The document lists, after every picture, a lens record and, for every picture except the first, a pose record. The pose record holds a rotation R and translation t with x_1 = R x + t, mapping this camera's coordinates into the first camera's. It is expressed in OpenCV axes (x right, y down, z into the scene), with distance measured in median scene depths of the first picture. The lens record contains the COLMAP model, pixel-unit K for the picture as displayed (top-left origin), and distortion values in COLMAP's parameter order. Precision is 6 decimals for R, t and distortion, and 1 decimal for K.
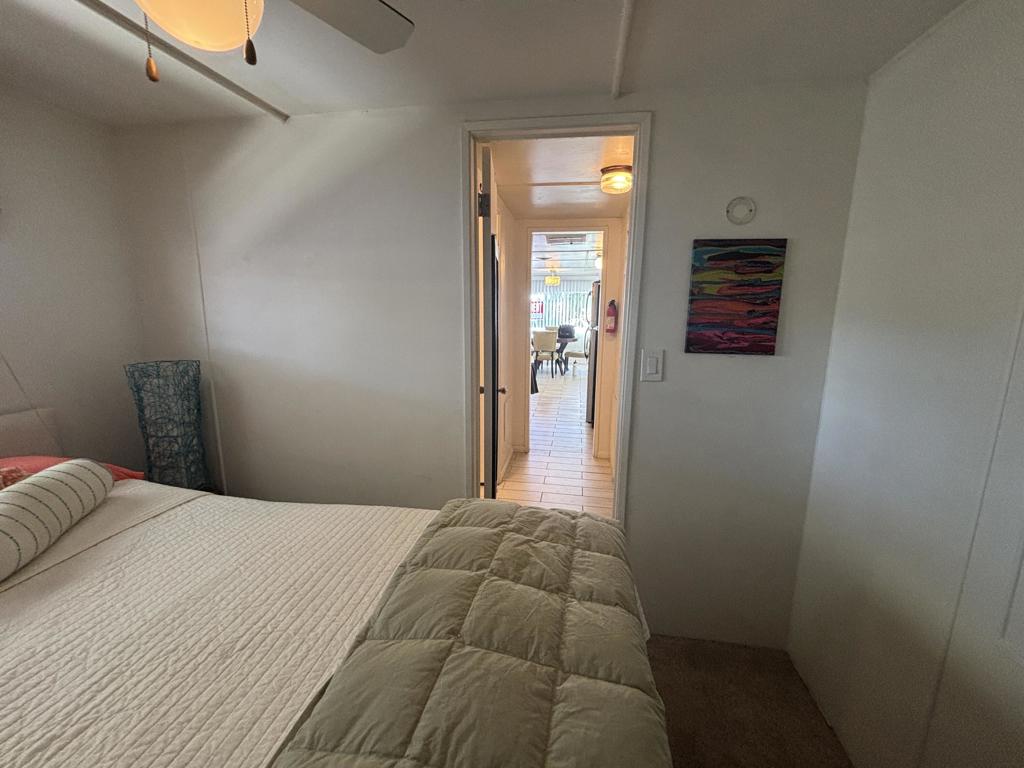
lens RADIAL K [[413.5, 0, 515.7], [0, 413.5, 384.1], [0, 0, 1]] dist [0.001853, 0.000041]
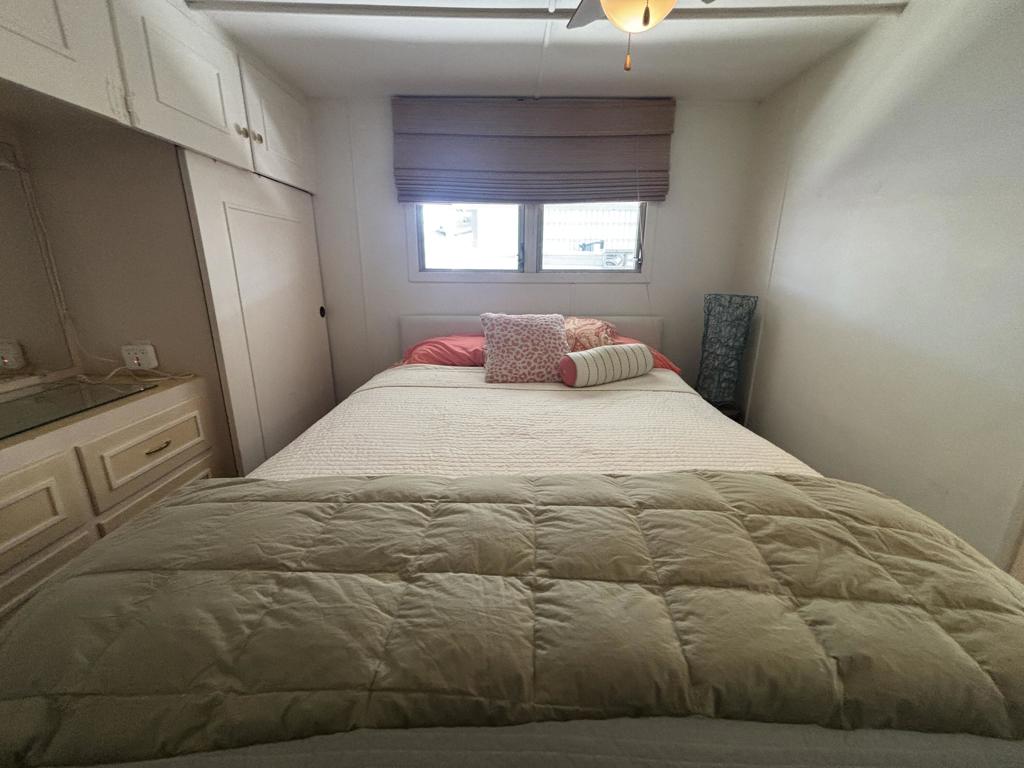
lens RADIAL K [[413.5, 0, 510.0], [0, 413.5, 383.3], [0, 0, 1]] dist [0.001853, 0.000041]
pose [[0.145985, 0.258786, -0.954839, 0.302145], [-0.189510, 0.954620, 0.229753, 0.040573], [0.970966, 0.147411, 0.188403, 0.159628]]
